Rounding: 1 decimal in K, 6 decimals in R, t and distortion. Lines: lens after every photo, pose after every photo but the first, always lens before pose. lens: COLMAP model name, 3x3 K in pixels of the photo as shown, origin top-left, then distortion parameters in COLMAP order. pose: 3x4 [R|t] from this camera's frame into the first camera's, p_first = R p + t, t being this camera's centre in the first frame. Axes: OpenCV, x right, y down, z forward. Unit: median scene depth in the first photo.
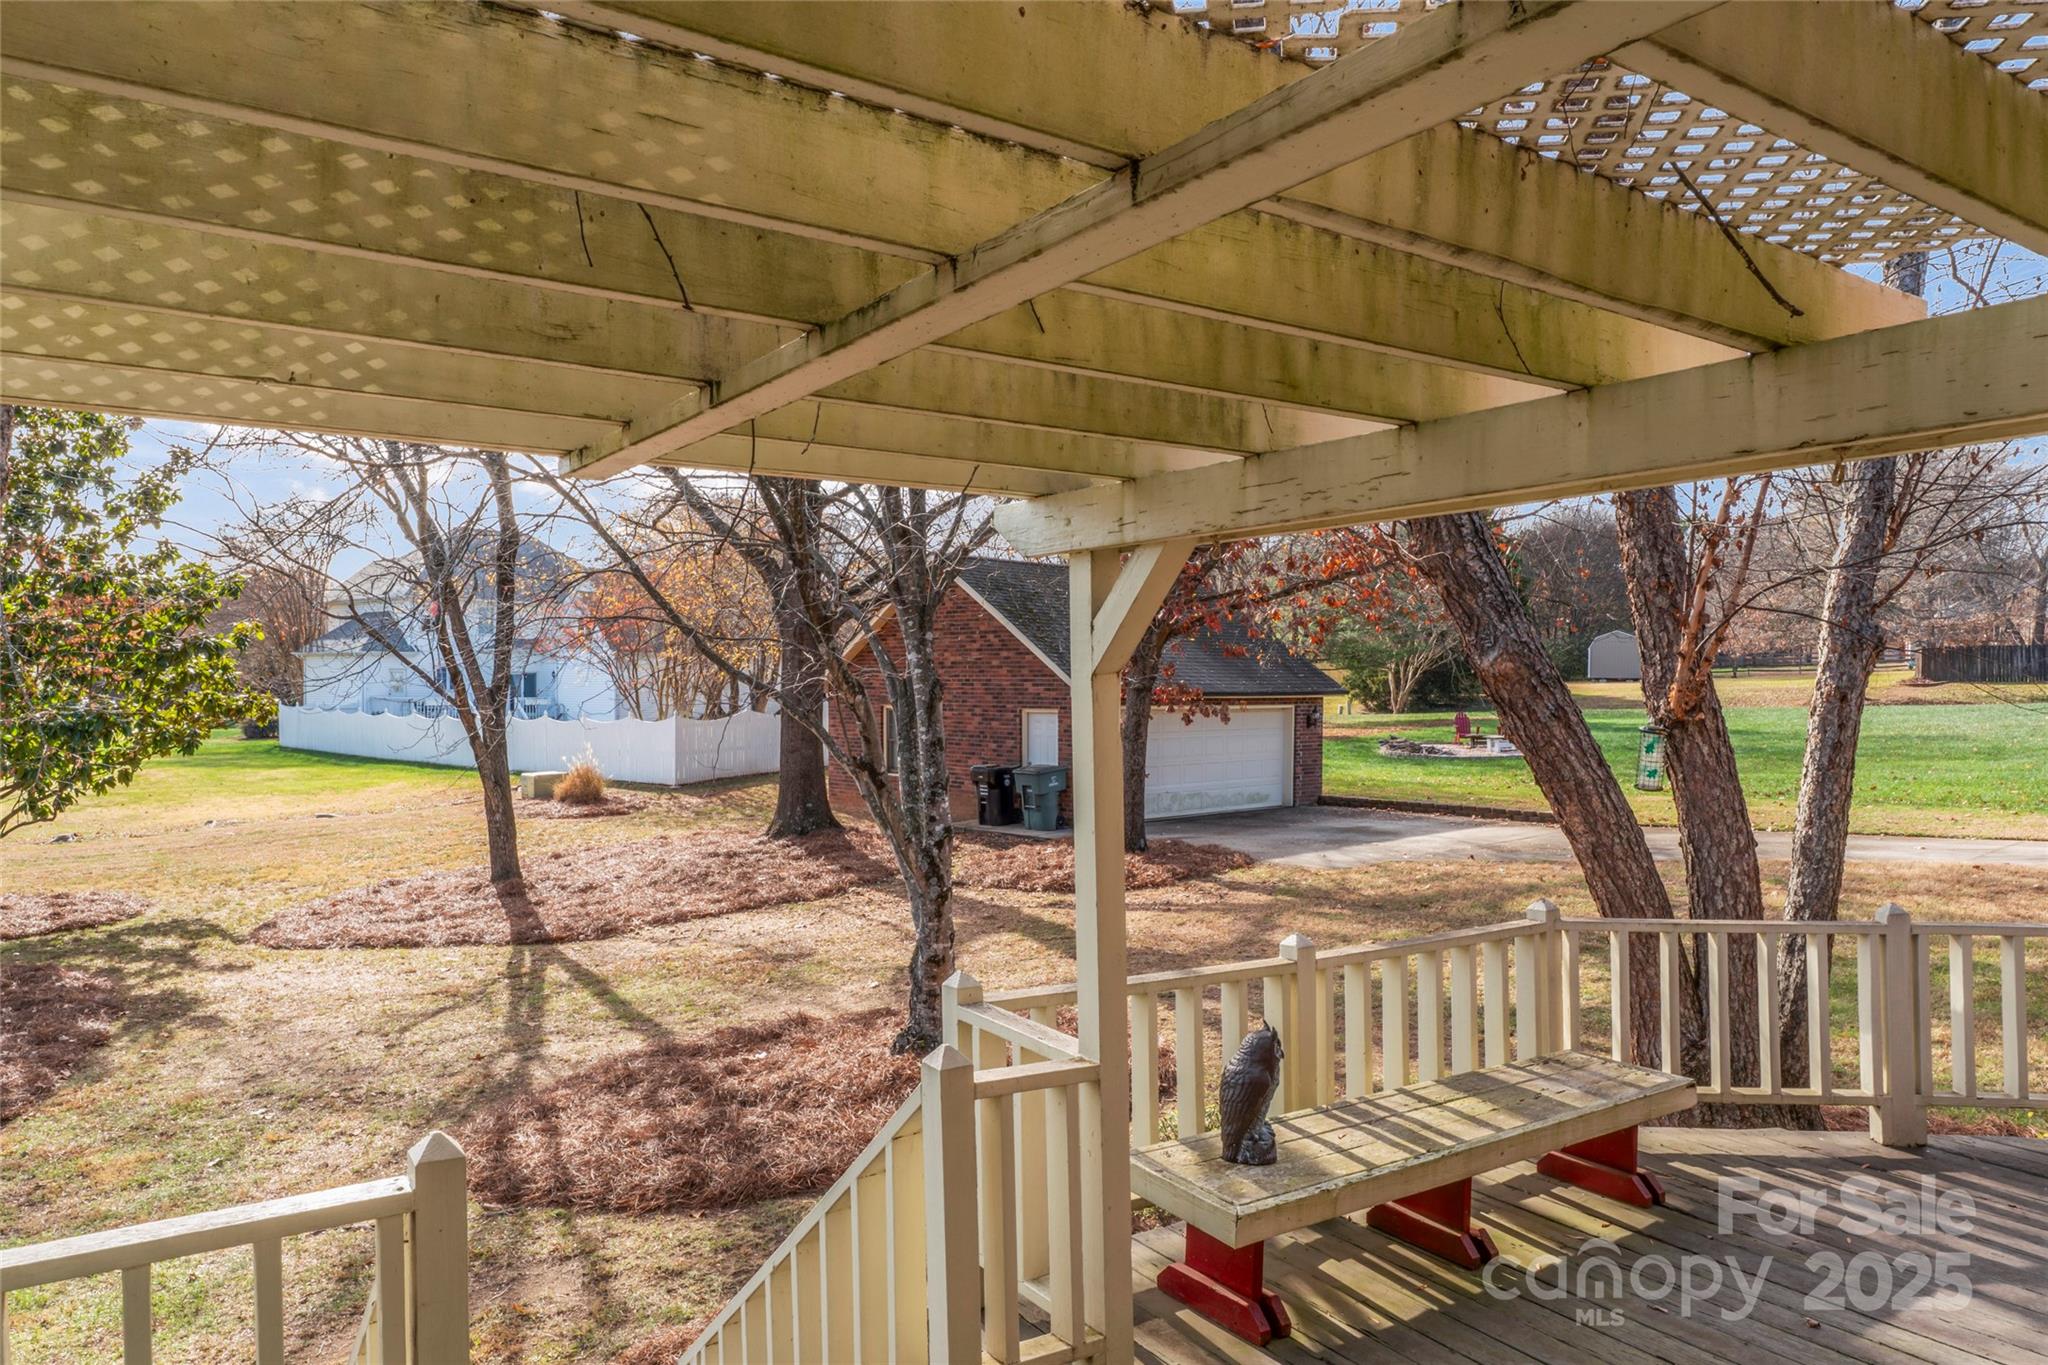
lens RADIAL K [[1336.8, 0, 1024.5], [0, 1336.8, 688.9], [0, 0, 1]] dist [0.008729, 0.003534]
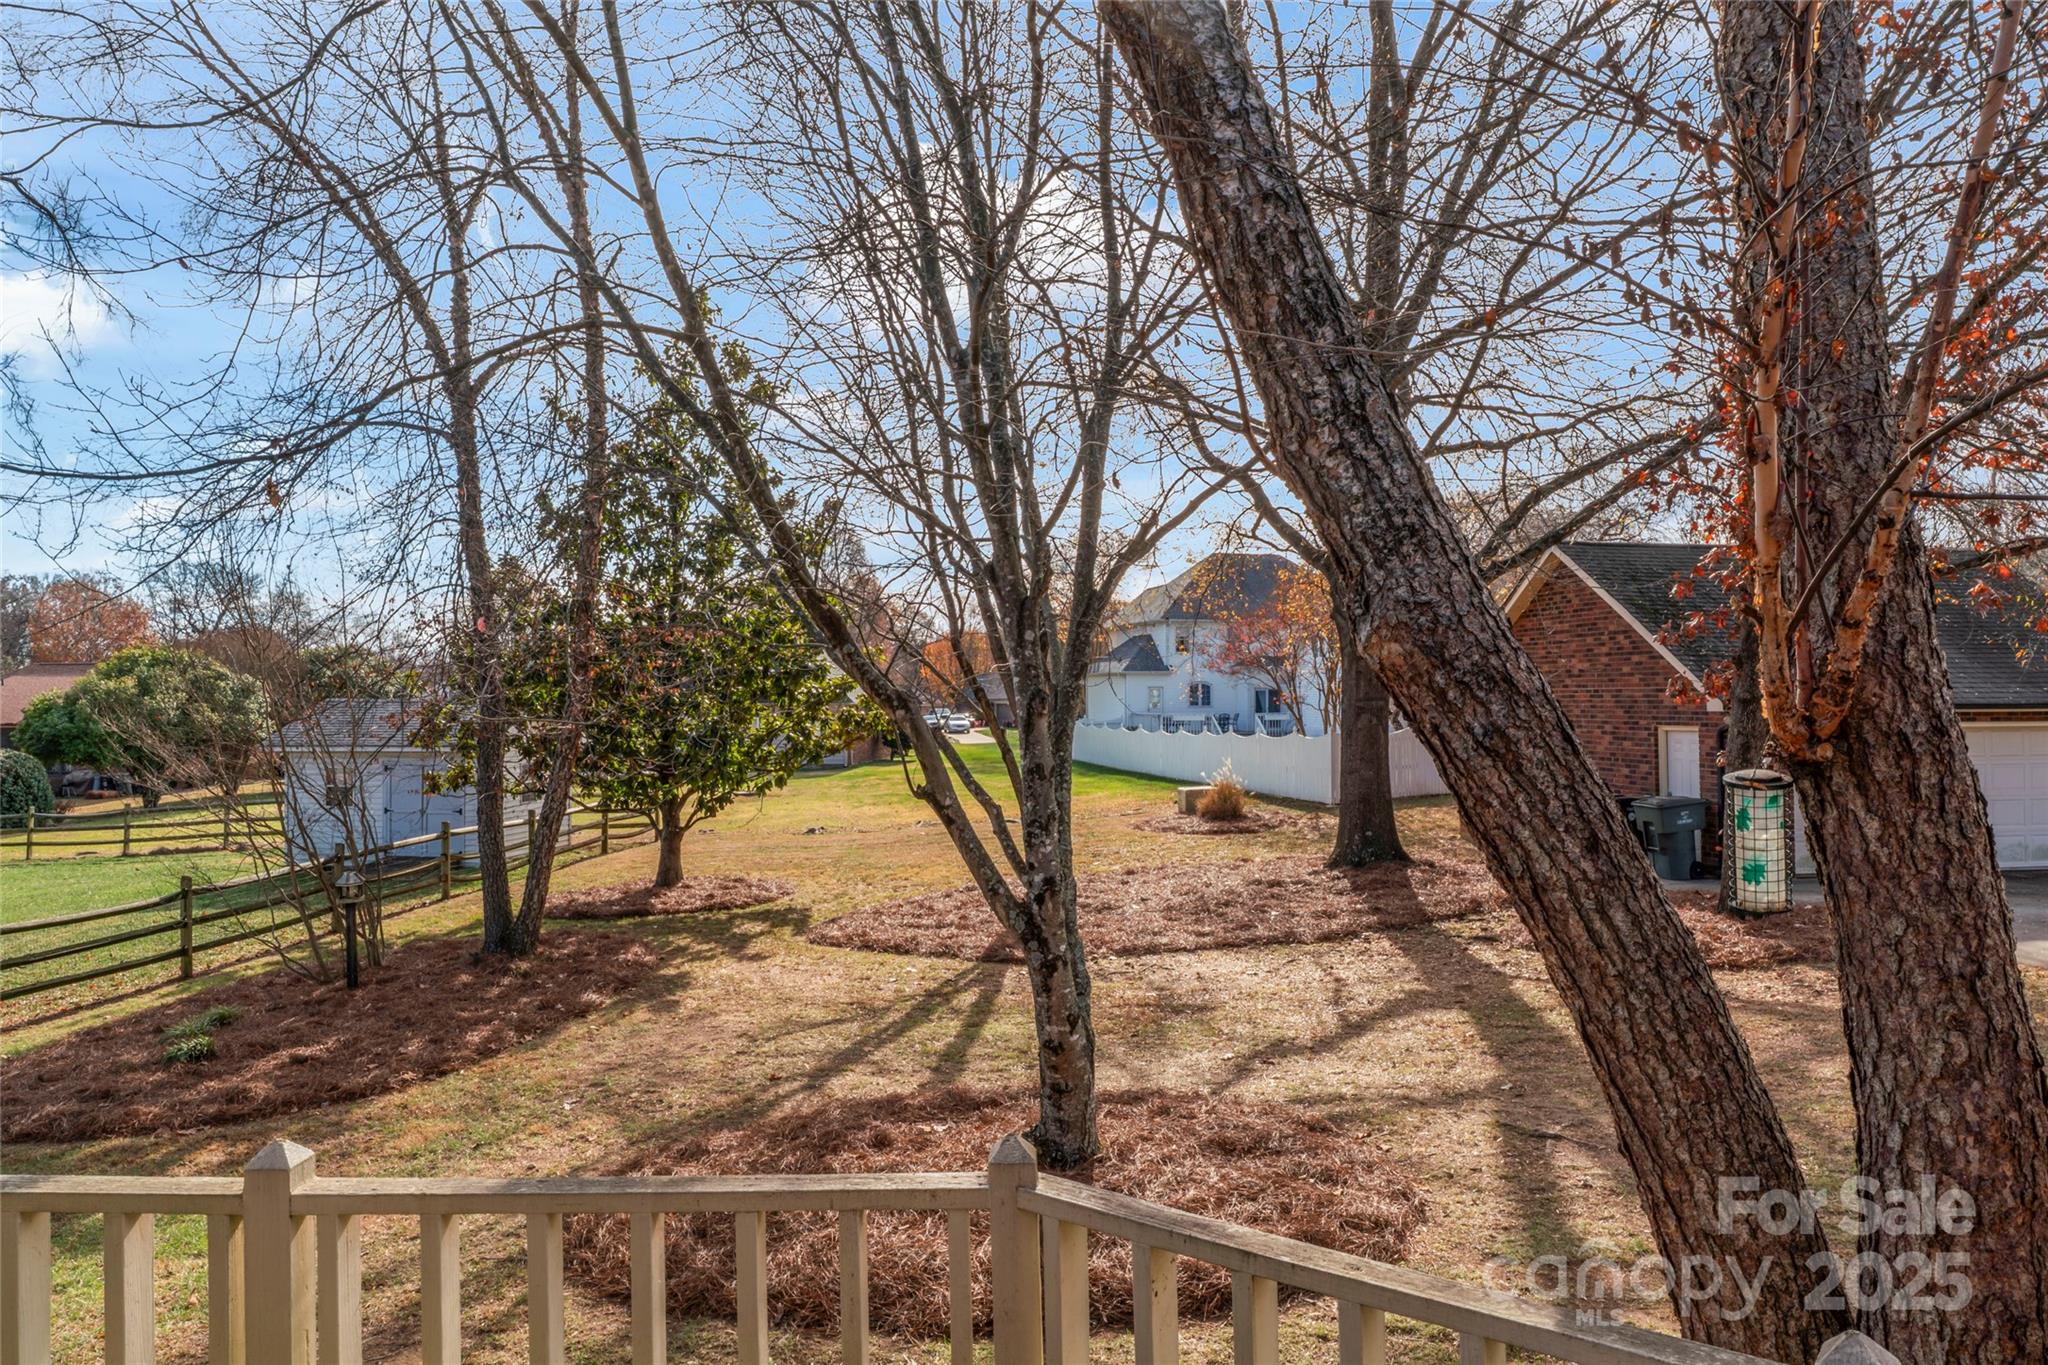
lens RADIAL K [[1336.8, 0, 1024.3], [0, 1336.8, 673.7], [0, 0, 1]] dist [0.008729, 0.003534]
pose [[0.837329, -0.017734, -0.546412, 0.335657], [0.005370, 0.999692, -0.024218, 0.002297], [0.546673, 0.017344, 0.837167, 0.309579]]
